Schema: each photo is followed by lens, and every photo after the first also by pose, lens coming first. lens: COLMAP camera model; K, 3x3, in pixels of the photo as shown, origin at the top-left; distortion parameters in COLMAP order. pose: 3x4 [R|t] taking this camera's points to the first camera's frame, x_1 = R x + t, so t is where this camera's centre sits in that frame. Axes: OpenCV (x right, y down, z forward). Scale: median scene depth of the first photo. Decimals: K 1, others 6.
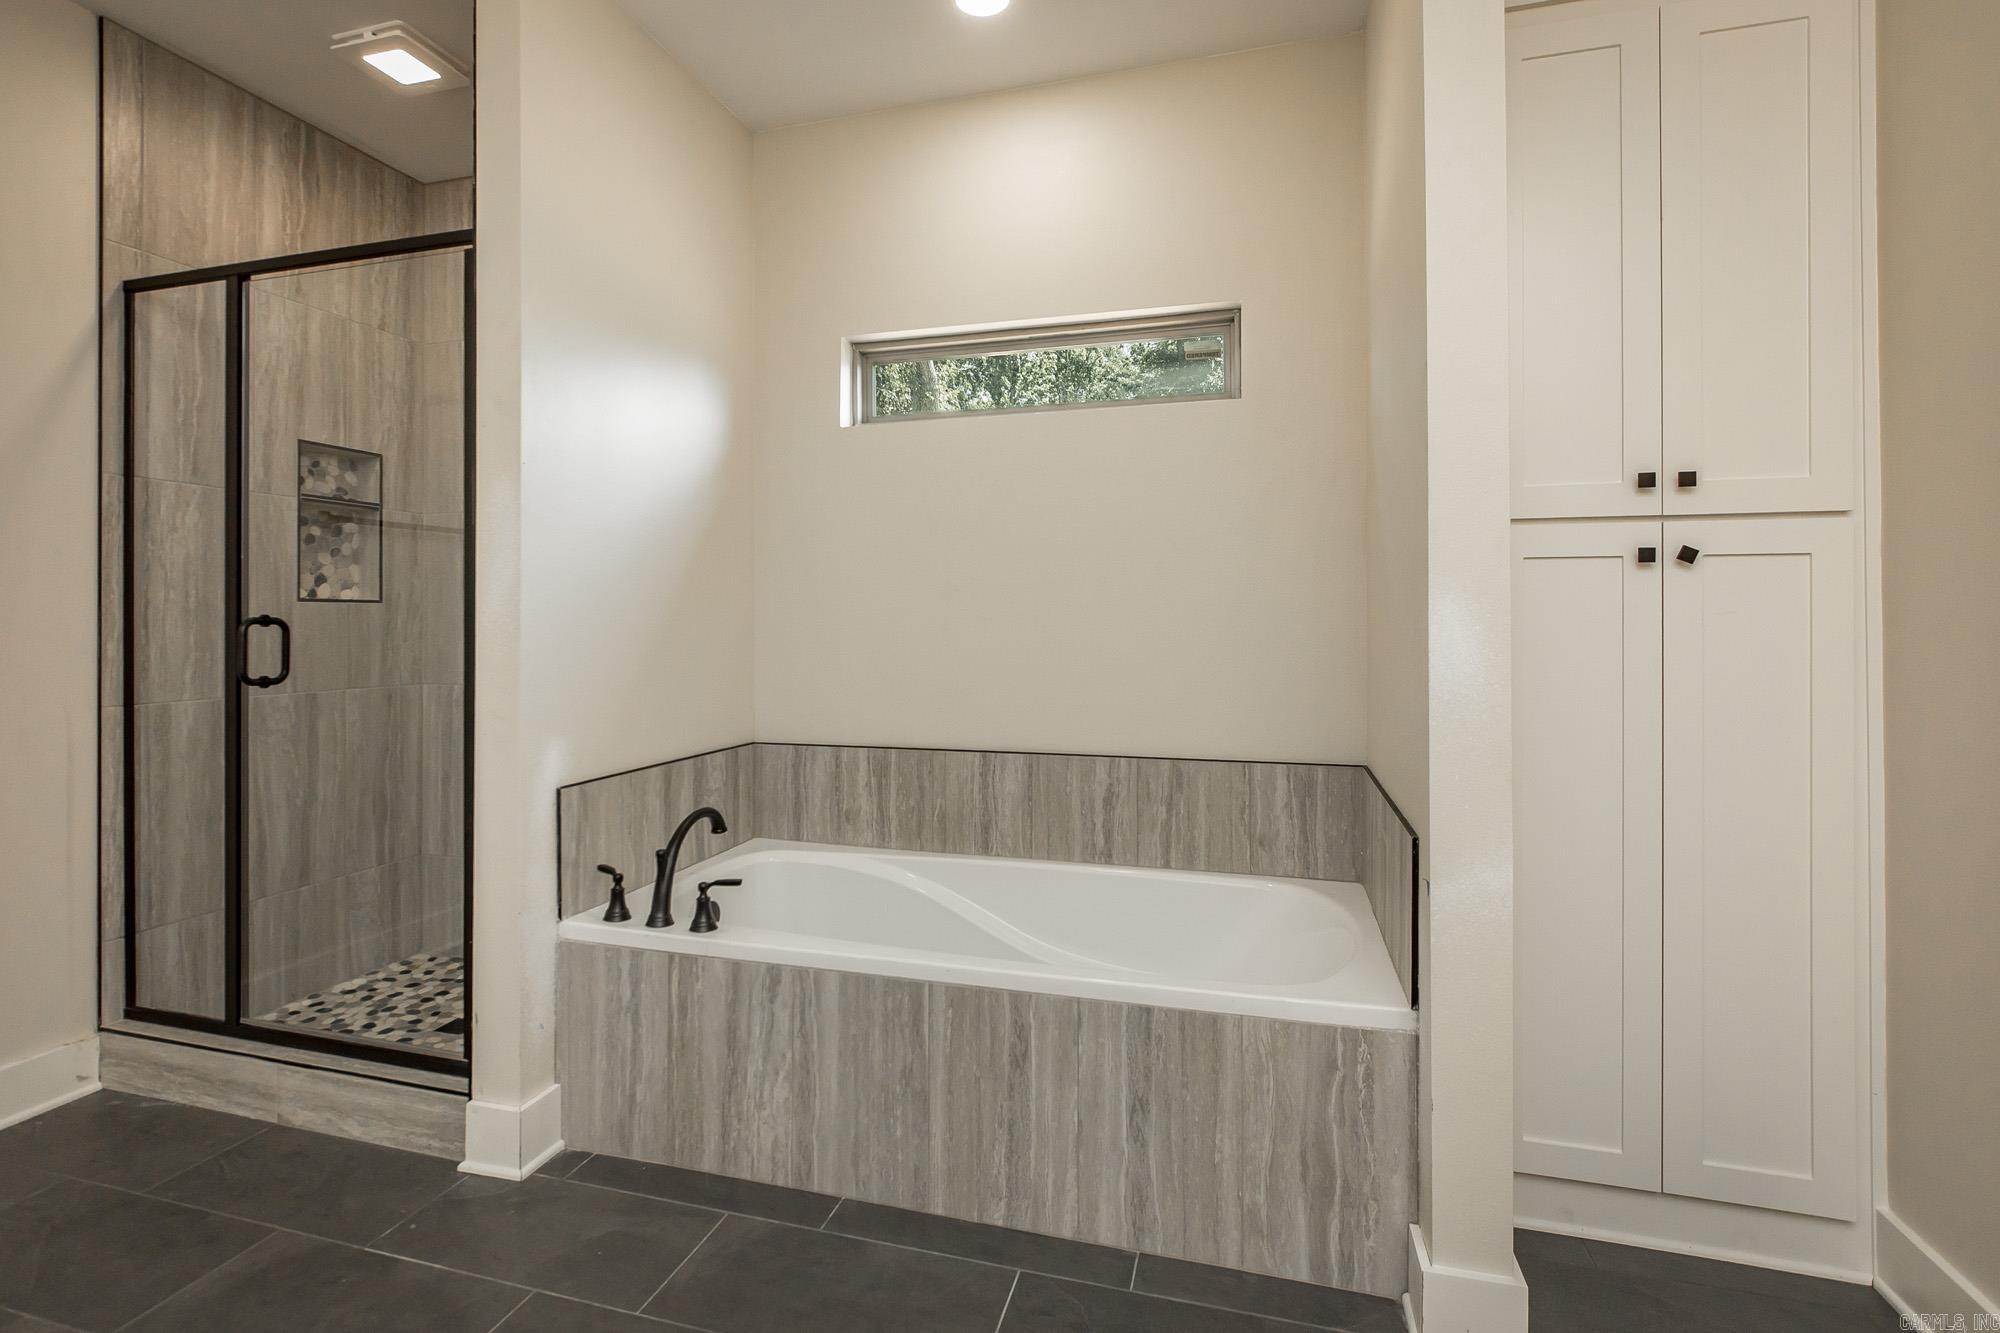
lens RADIAL K [[847.4, 0, 999.1], [0, 847.4, 651.8], [0, 0, 1]] dist [0.002306, 0.001231]
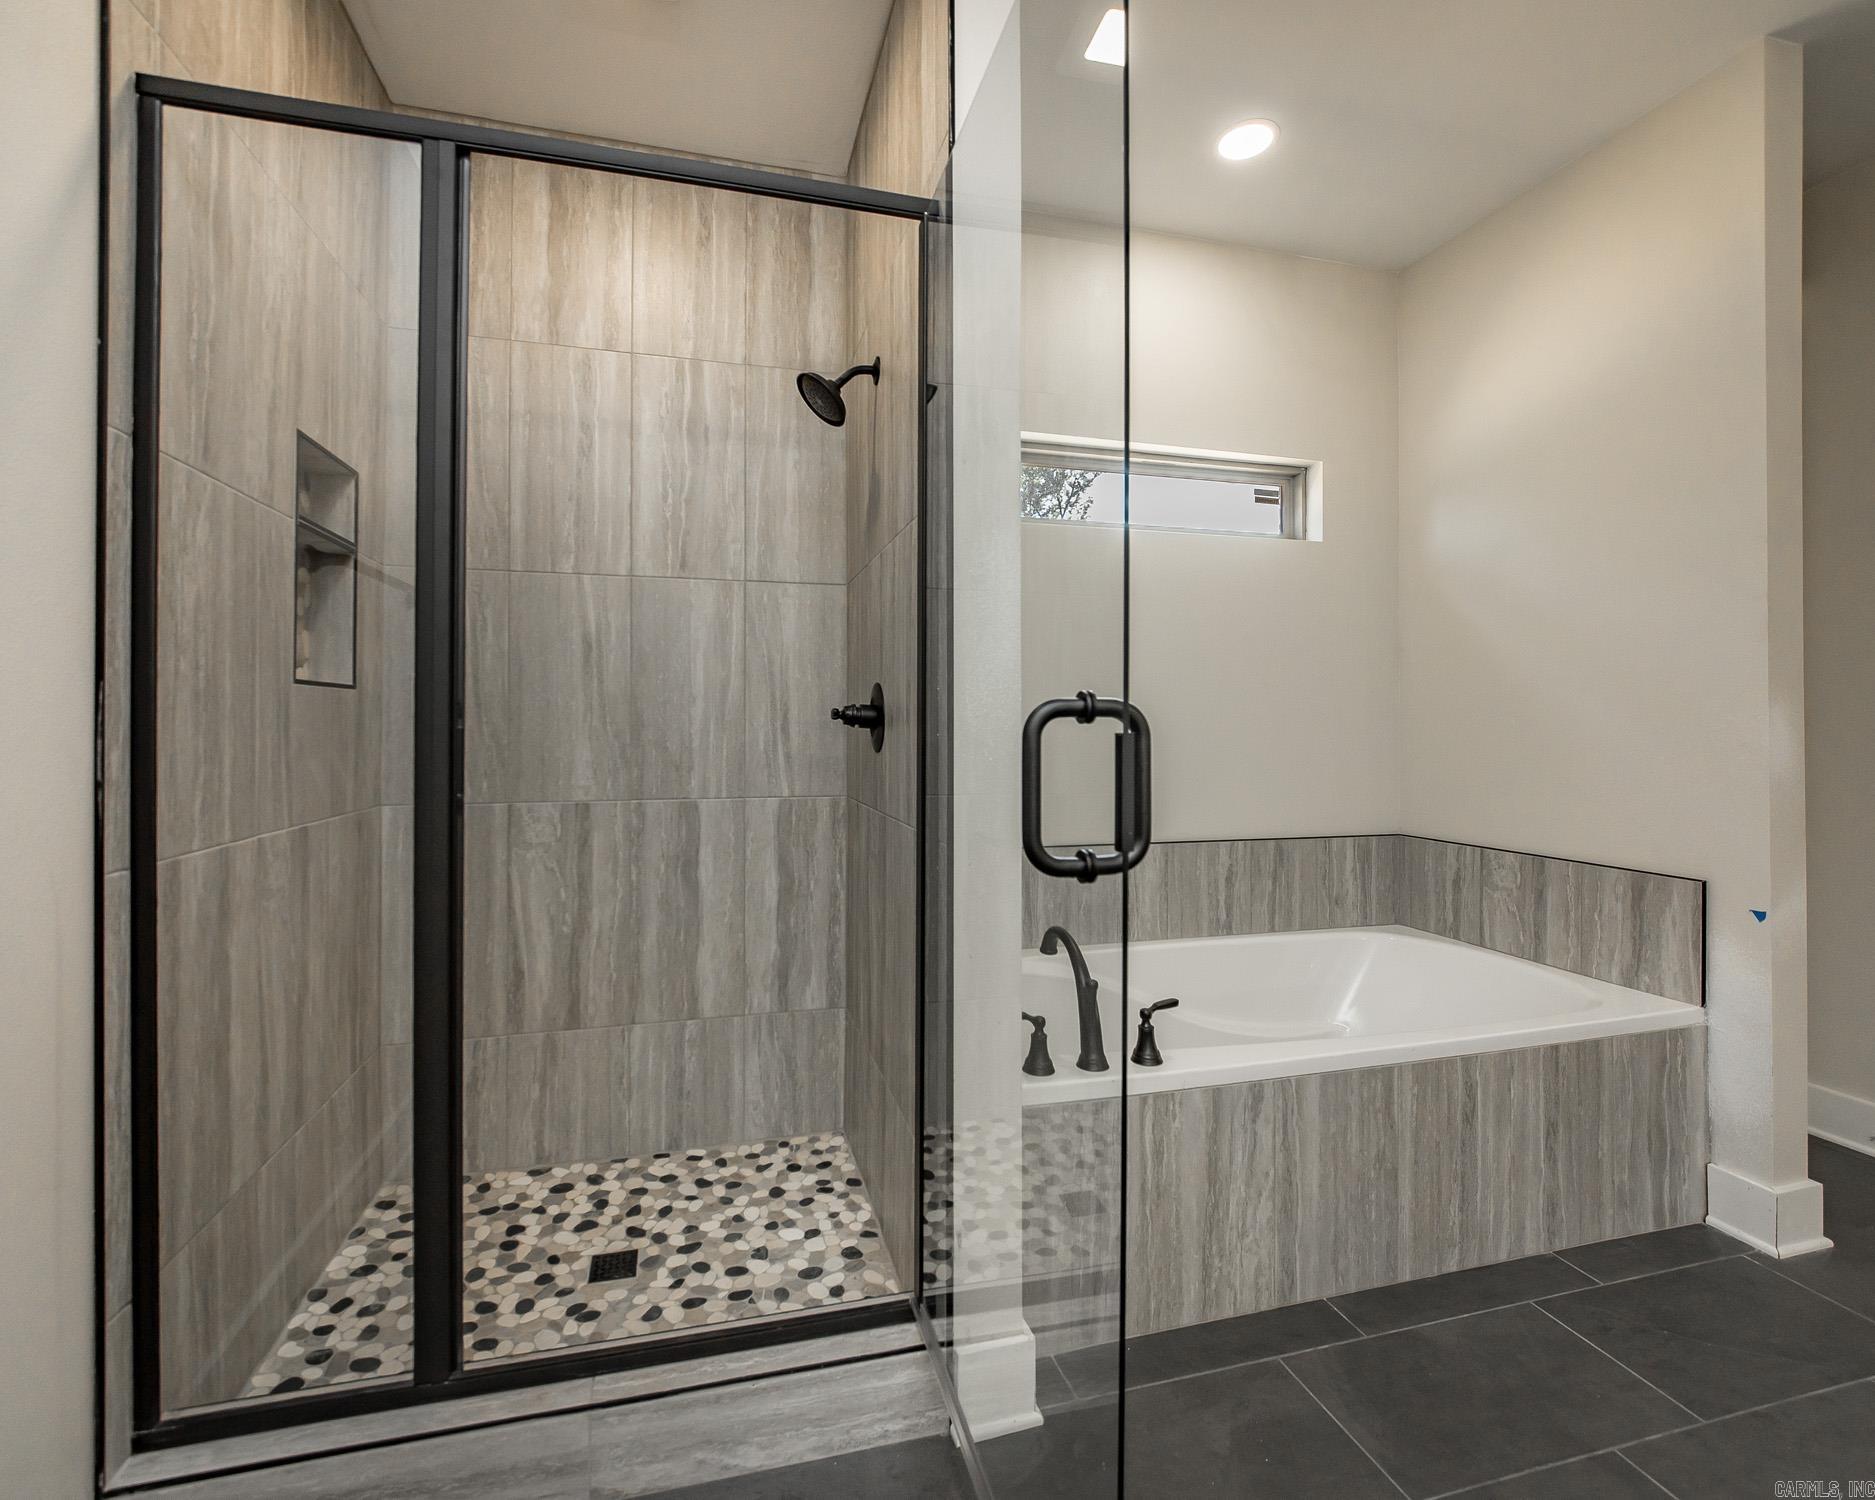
lens RADIAL K [[722.0, 0, 939.2], [0, 722.0, 748.6], [0, 0, 1]] dist [-0.008377, 0.001679]
pose [[0.889341, -0.009547, 0.457145, -0.939048], [0.011285, 0.999936, -0.001071, -0.006547], [-0.457105, 0.006112, 0.889392, 0.441161]]
